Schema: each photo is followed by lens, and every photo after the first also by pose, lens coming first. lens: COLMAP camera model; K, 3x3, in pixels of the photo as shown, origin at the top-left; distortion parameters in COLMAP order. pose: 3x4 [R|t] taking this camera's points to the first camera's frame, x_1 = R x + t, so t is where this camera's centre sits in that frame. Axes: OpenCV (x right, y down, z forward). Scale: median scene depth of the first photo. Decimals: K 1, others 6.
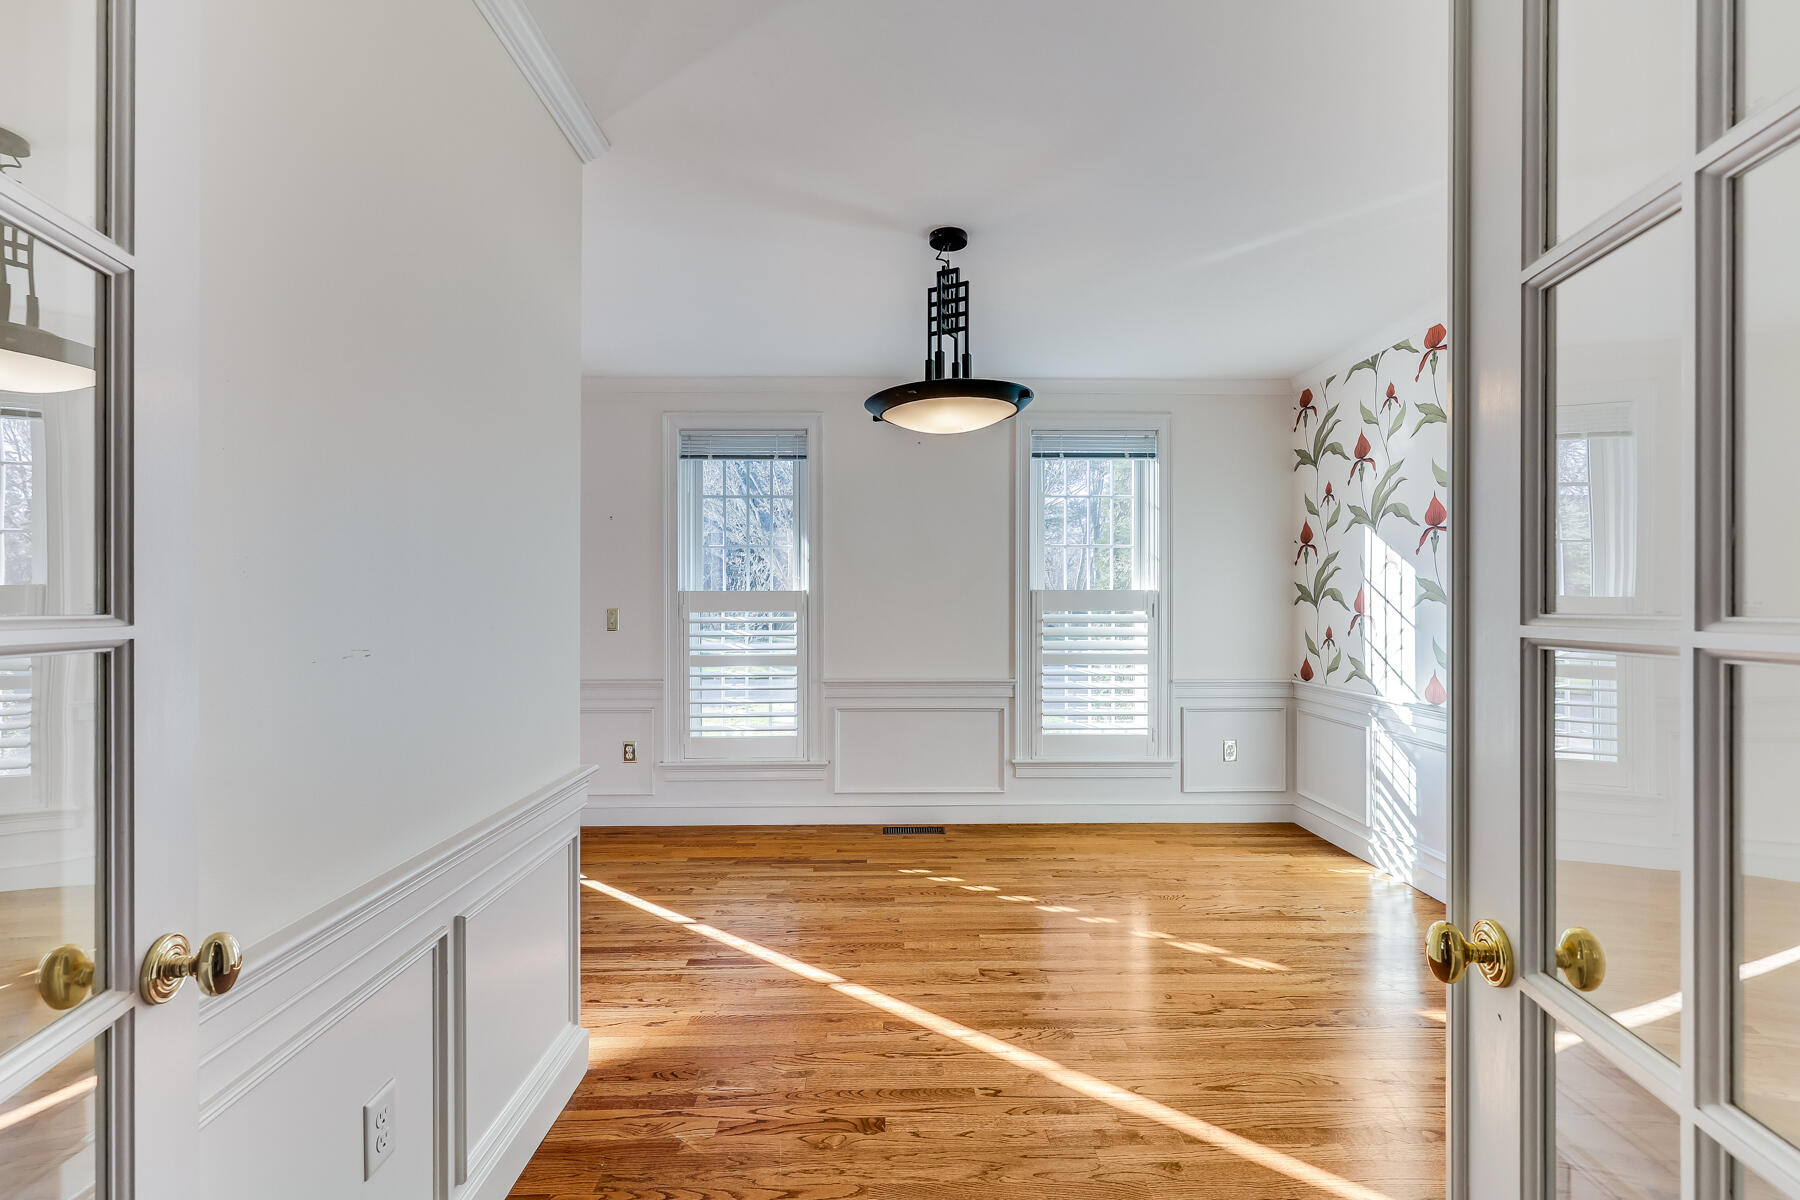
lens RADIAL K [[807.1, 0, 940.6], [0, 807.1, 590.3], [0, 0, 1]] dist [0.006744, 0.000982]
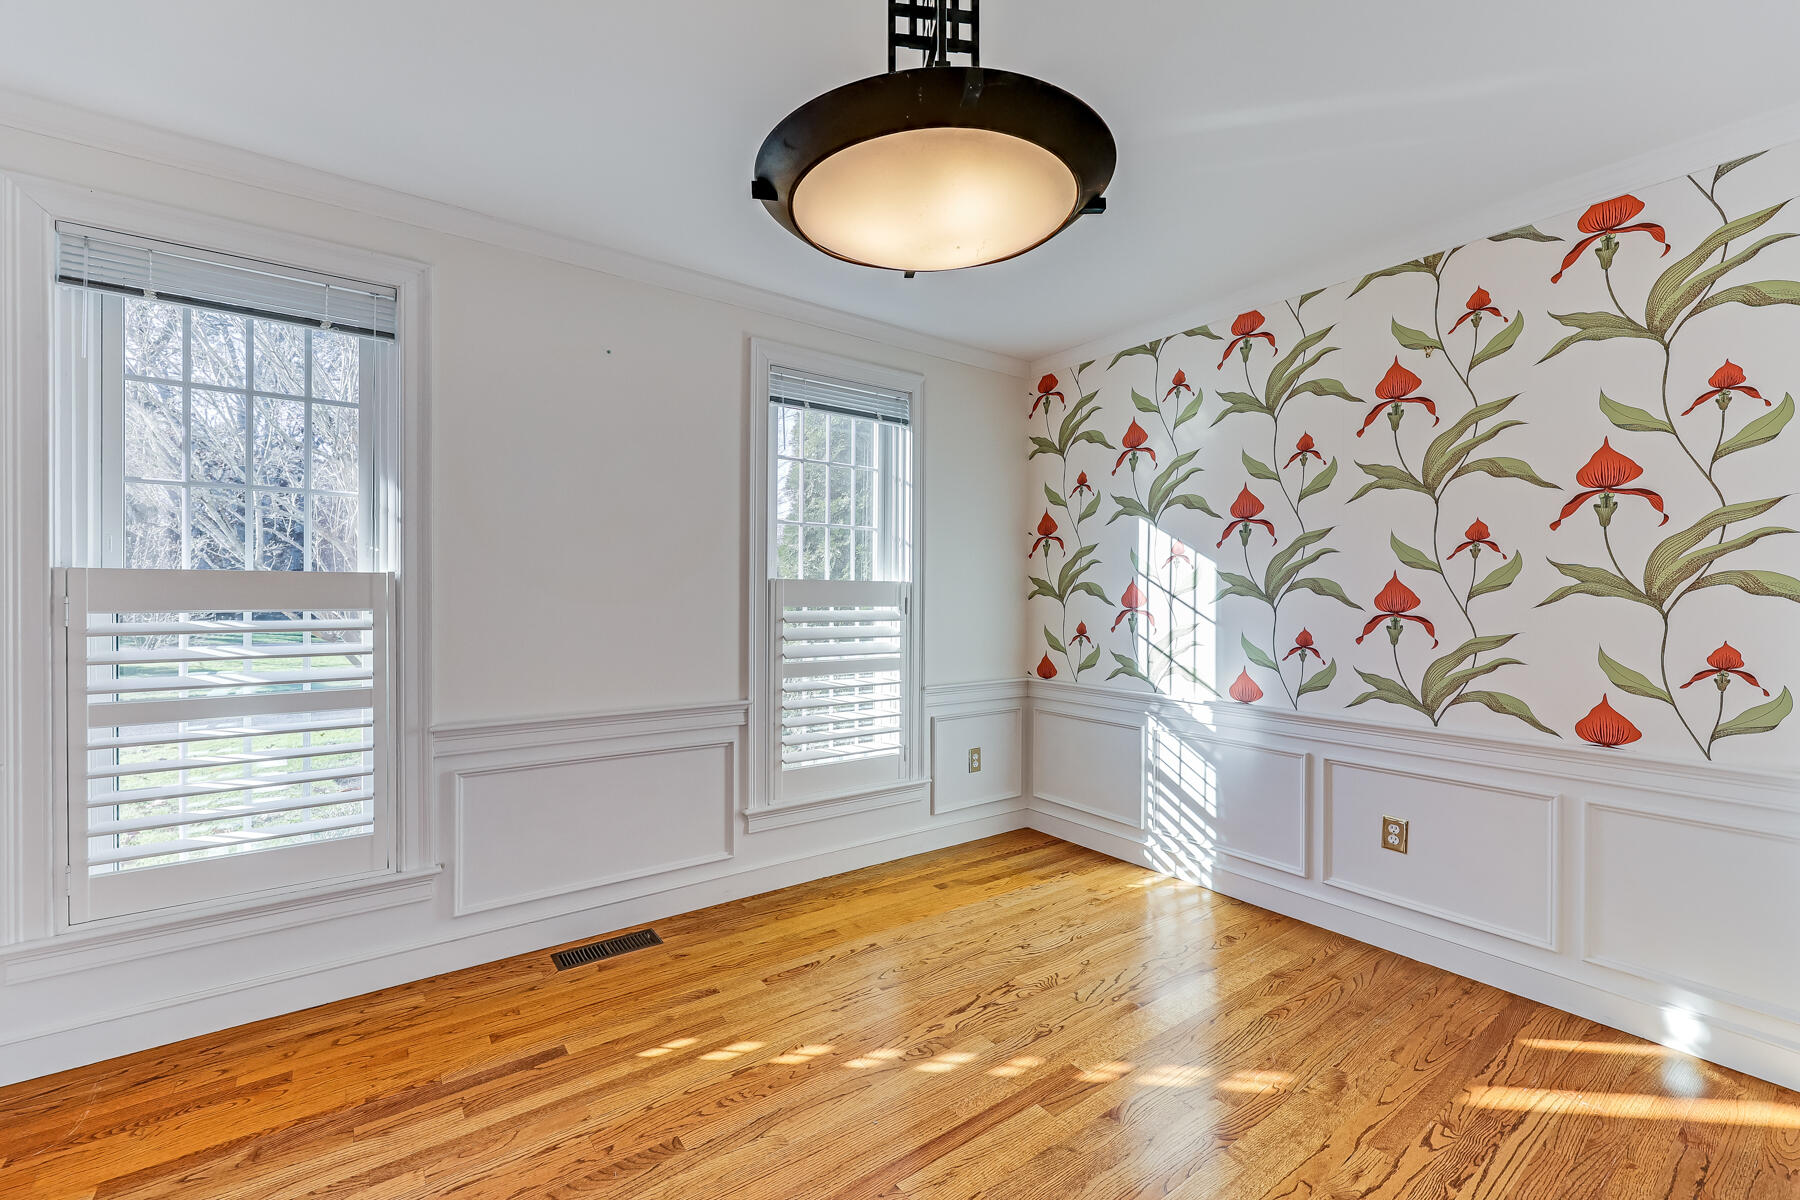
lens RADIAL K [[699.0, 0, 905.9], [0, 699.0, 595.6], [0, 0, 1]] dist [0.000147, 0.000066]
pose [[0.826281, 0.005357, 0.563232, -0.166697], [-0.012667, 0.999879, 0.009073, 0.008718], [-0.563116, -0.014631, 0.826249, 0.449915]]
